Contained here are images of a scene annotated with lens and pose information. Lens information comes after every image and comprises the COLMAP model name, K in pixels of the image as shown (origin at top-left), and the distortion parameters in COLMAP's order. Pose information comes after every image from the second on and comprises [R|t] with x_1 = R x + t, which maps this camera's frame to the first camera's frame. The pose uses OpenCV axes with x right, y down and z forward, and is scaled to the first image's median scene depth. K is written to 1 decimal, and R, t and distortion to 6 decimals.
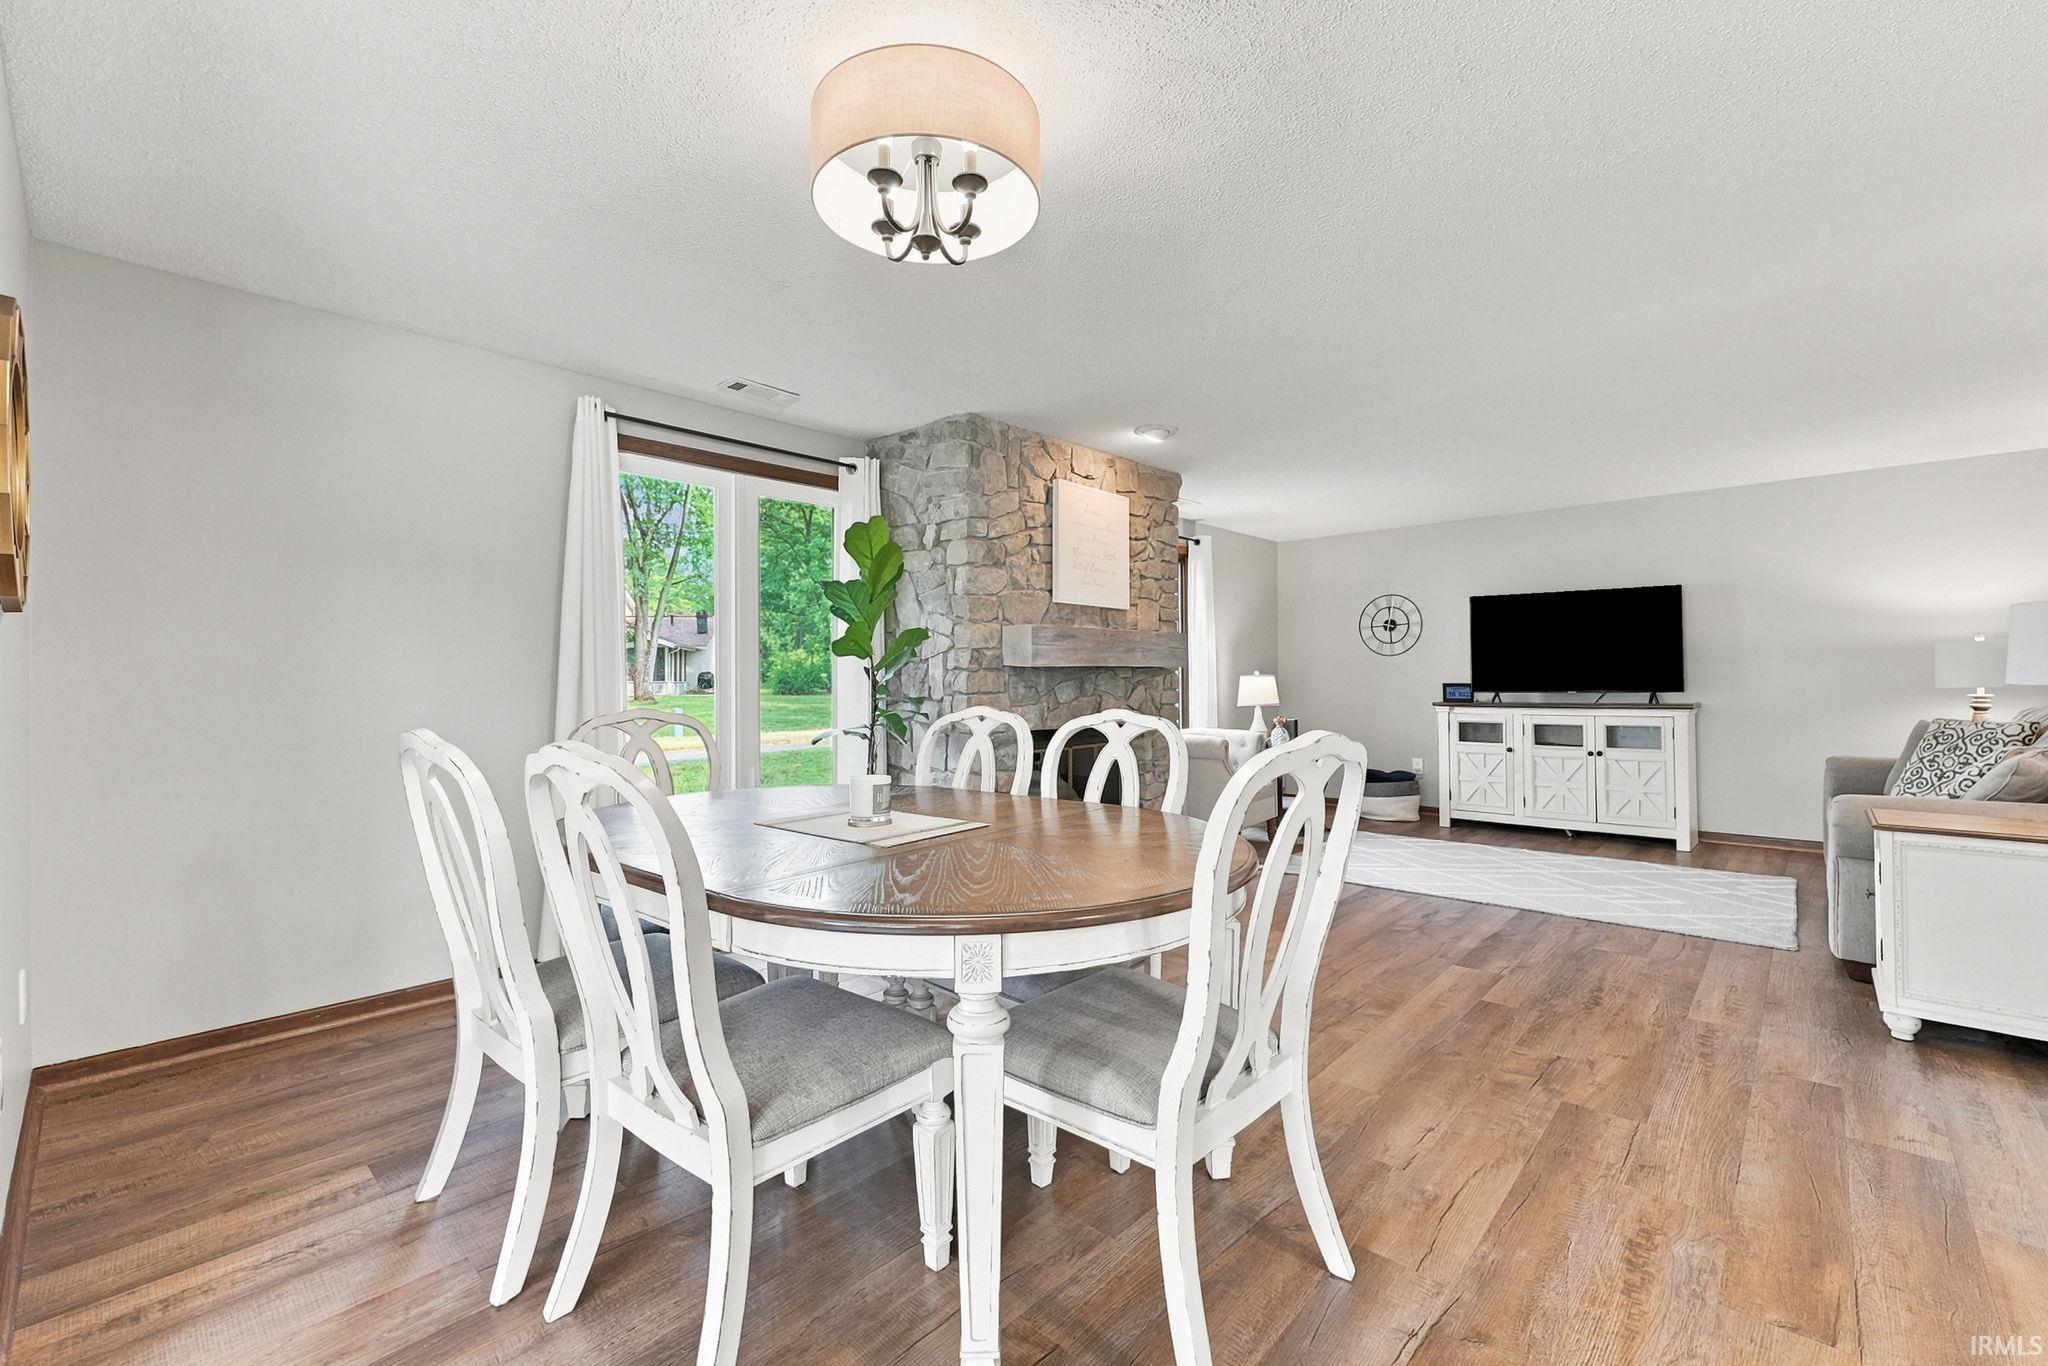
lens RADIAL K [[855.2, 0, 1016.0], [0, 855.2, 675.2], [0, 0, 1]] dist [-0.002074, -0.000357]
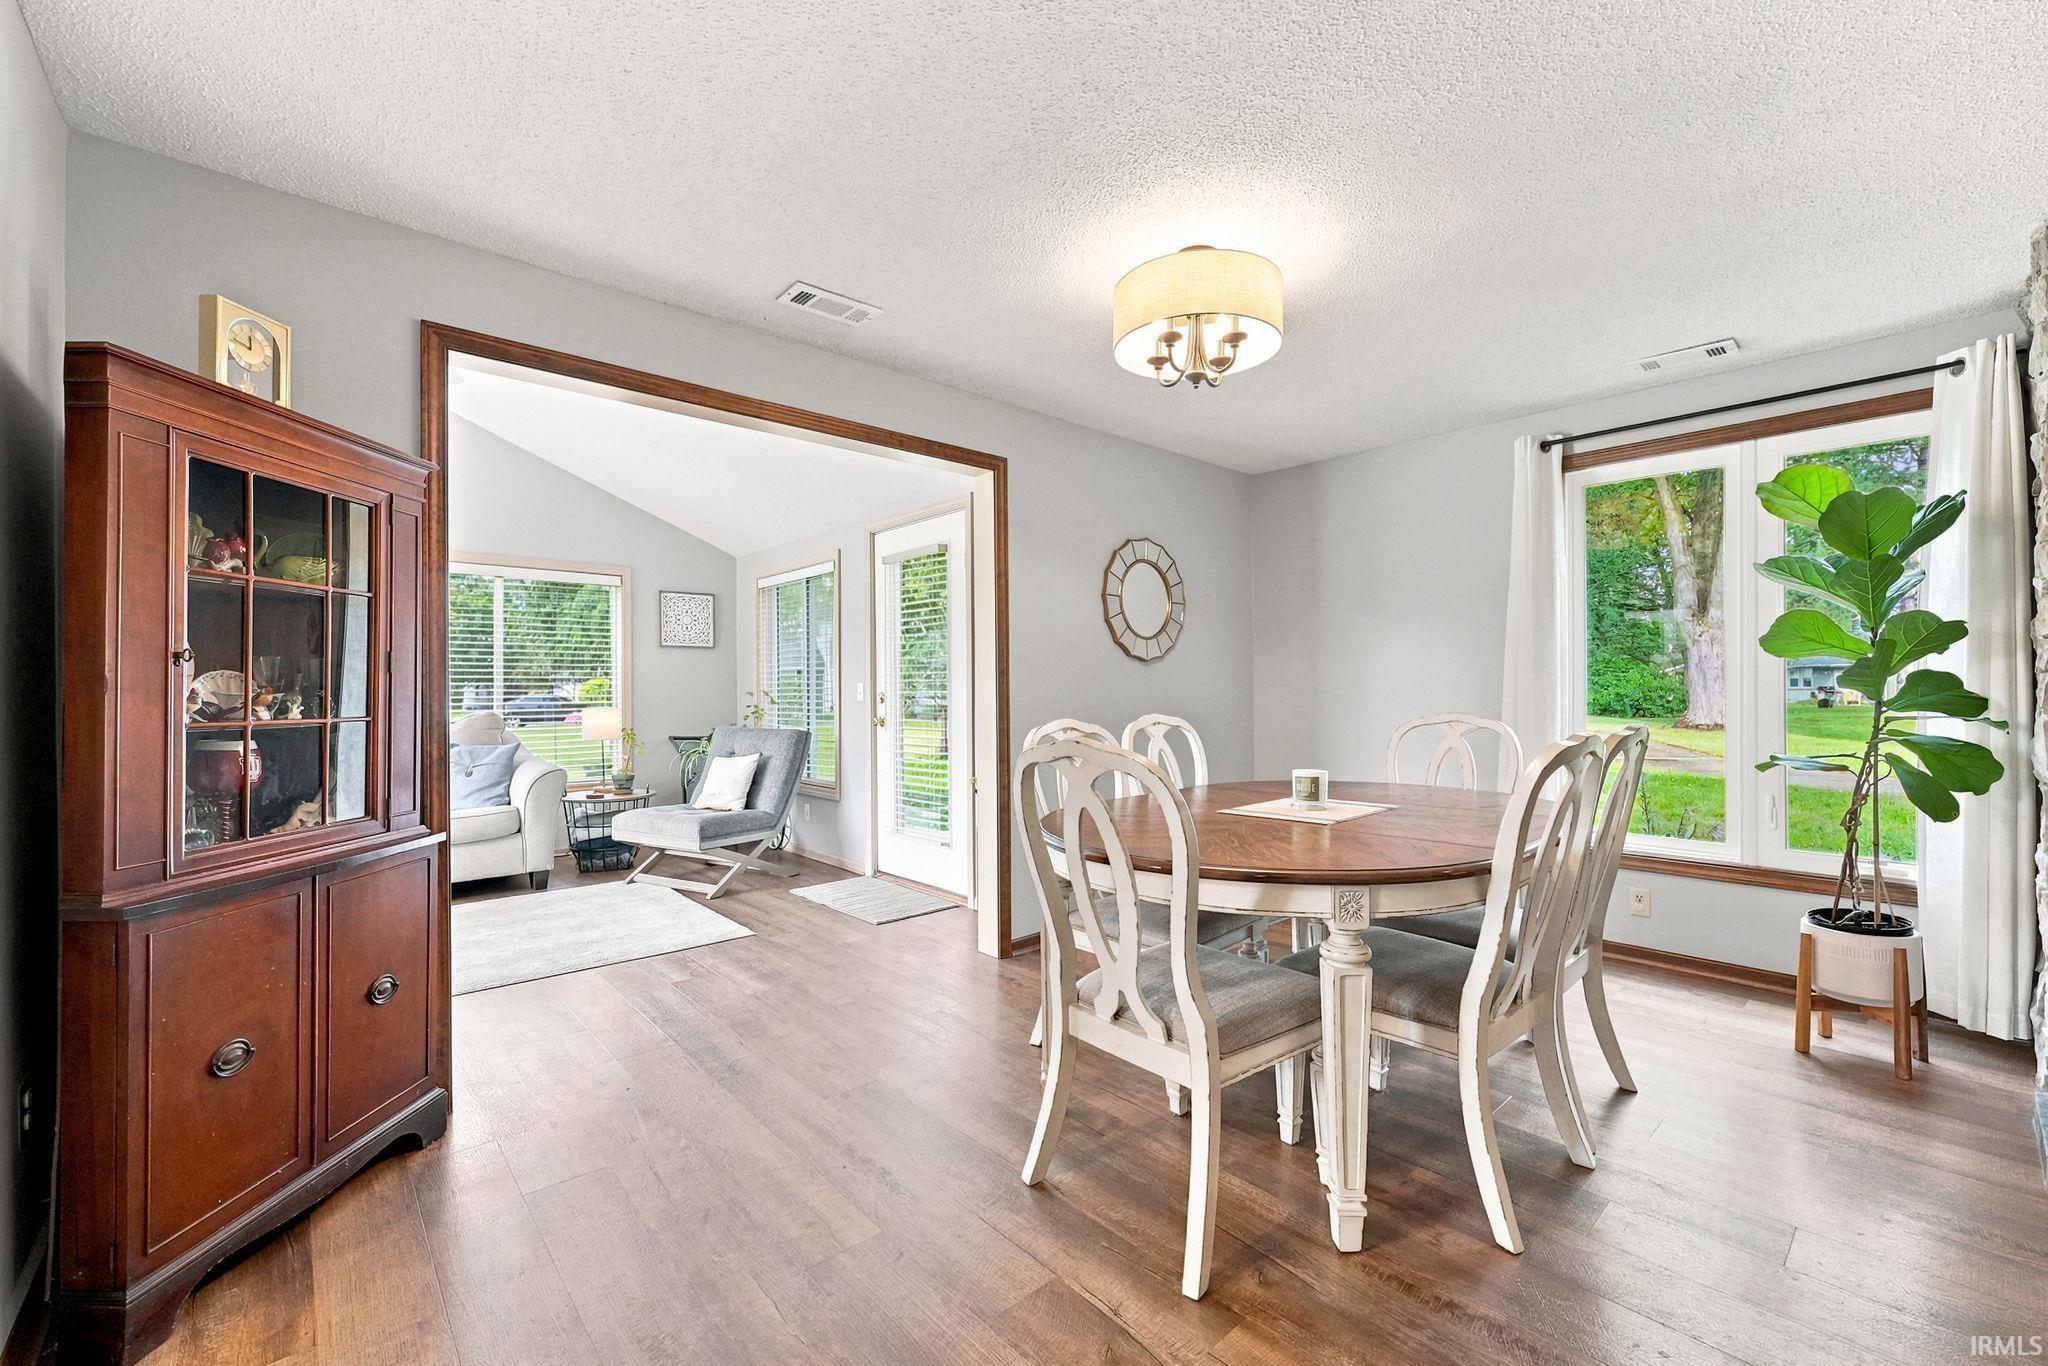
lens RADIAL K [[836.8, 0, 1012.9], [0, 836.8, 691.2], [0, 0, 1]] dist [-0.000100, 0.000429]
pose [[-0.103067, 0.009446, -0.994630, 0.387798], [0.008006, 0.999930, 0.008667, -0.004321], [0.994642, -0.007070, -0.103136, 0.258615]]
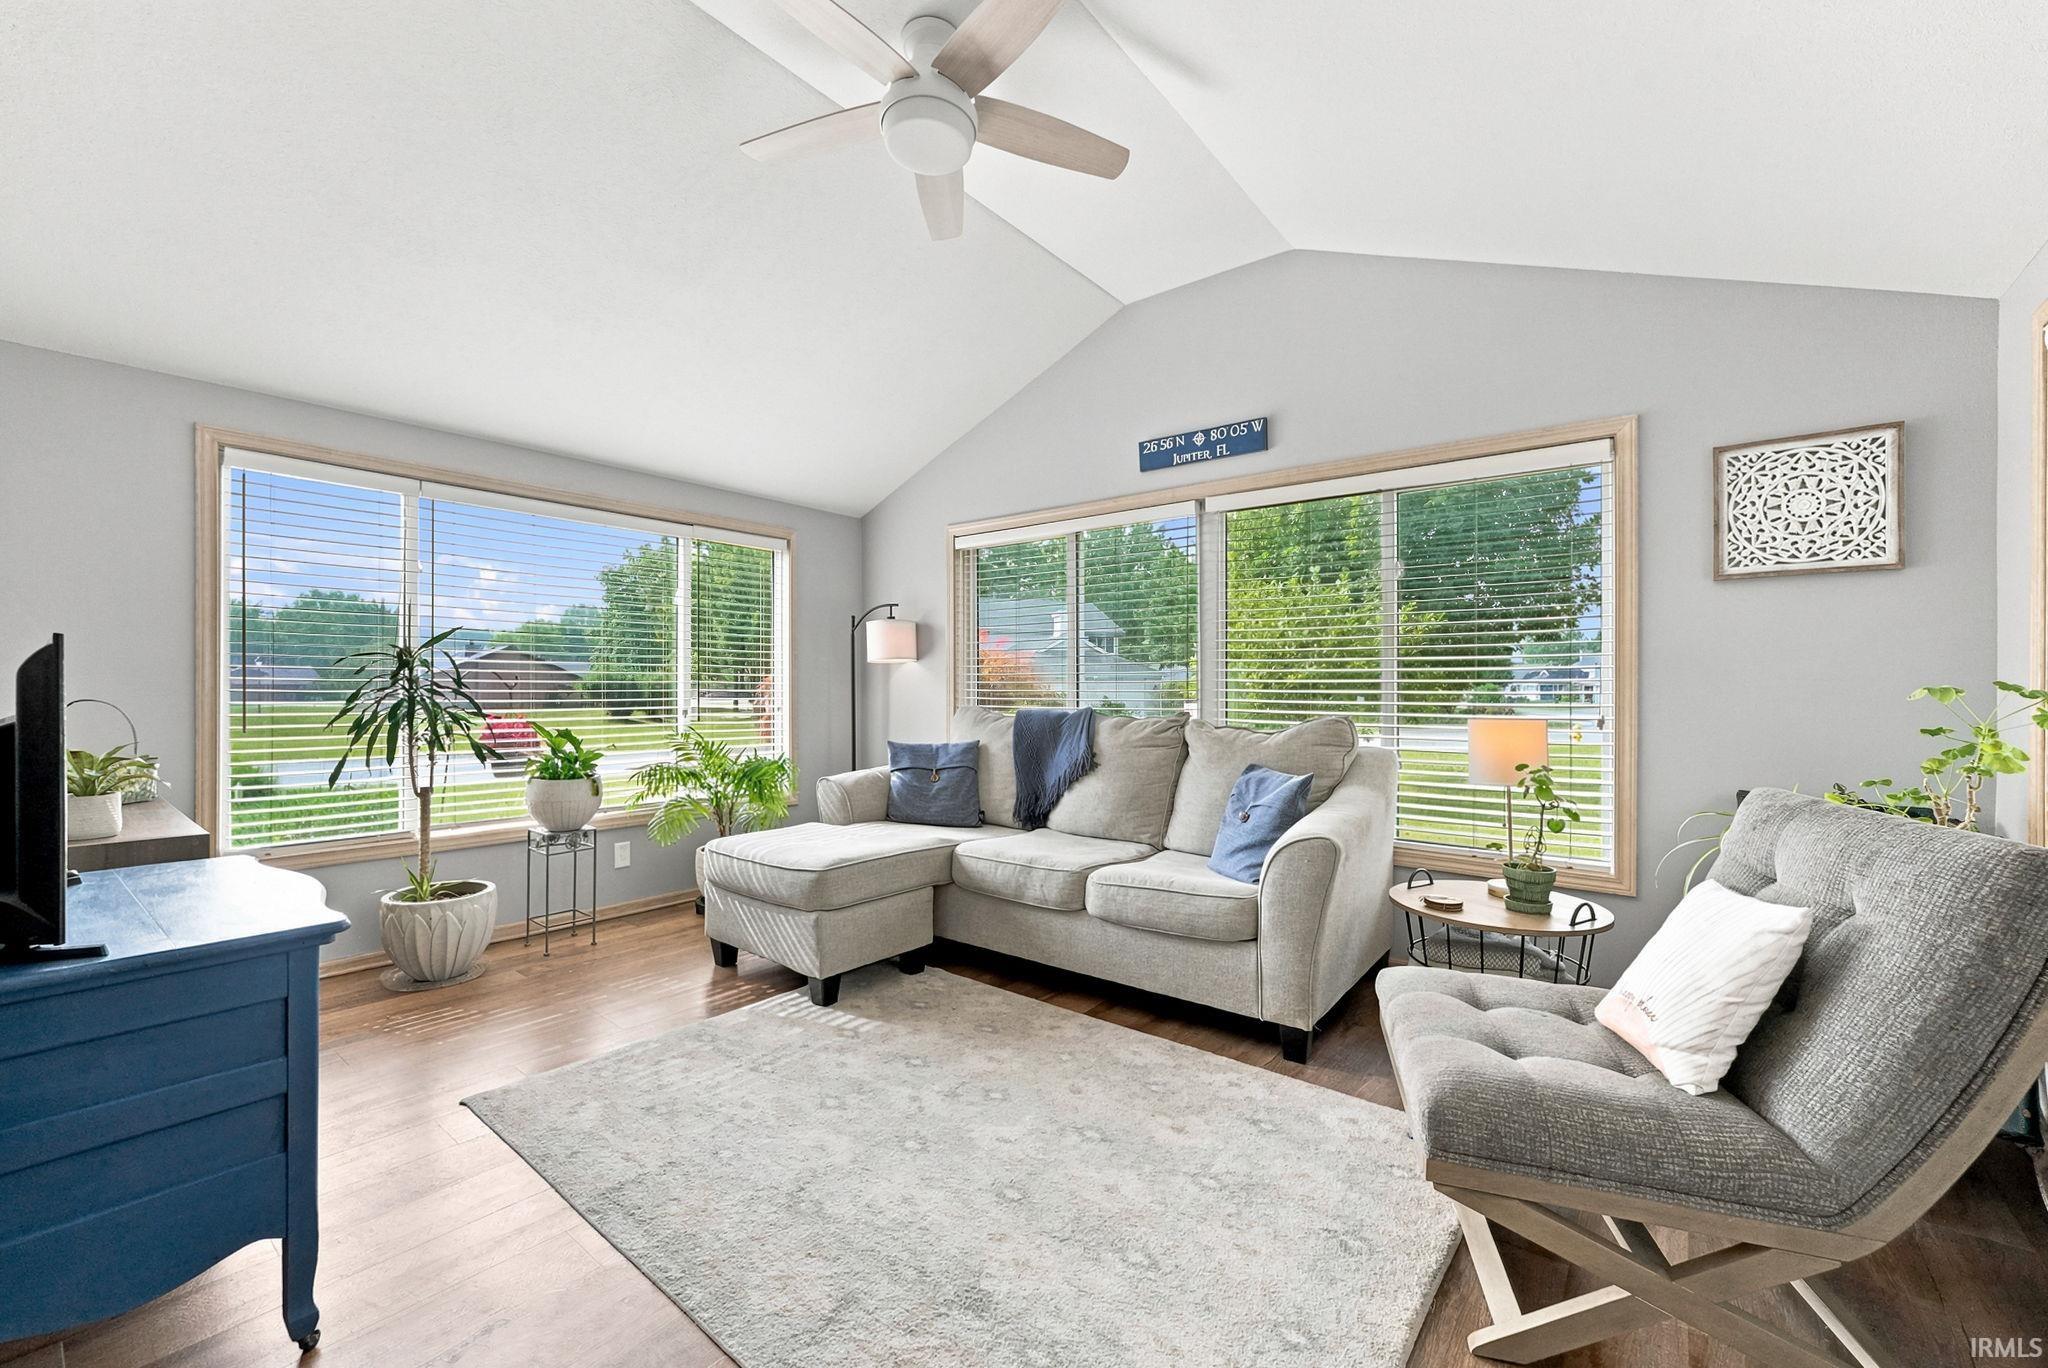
lens RADIAL K [[827.9, 0, 1016.5], [0, 827.9, 693.1], [0, 0, 1]] dist [-0.002533, 0.000168]
pose [[-0.997191, 0.005550, -0.074698, -0.227739], [0.005109, 0.999968, 0.006085, 0.001854], [0.074730, 0.005686, -0.997188, 0.118422]]
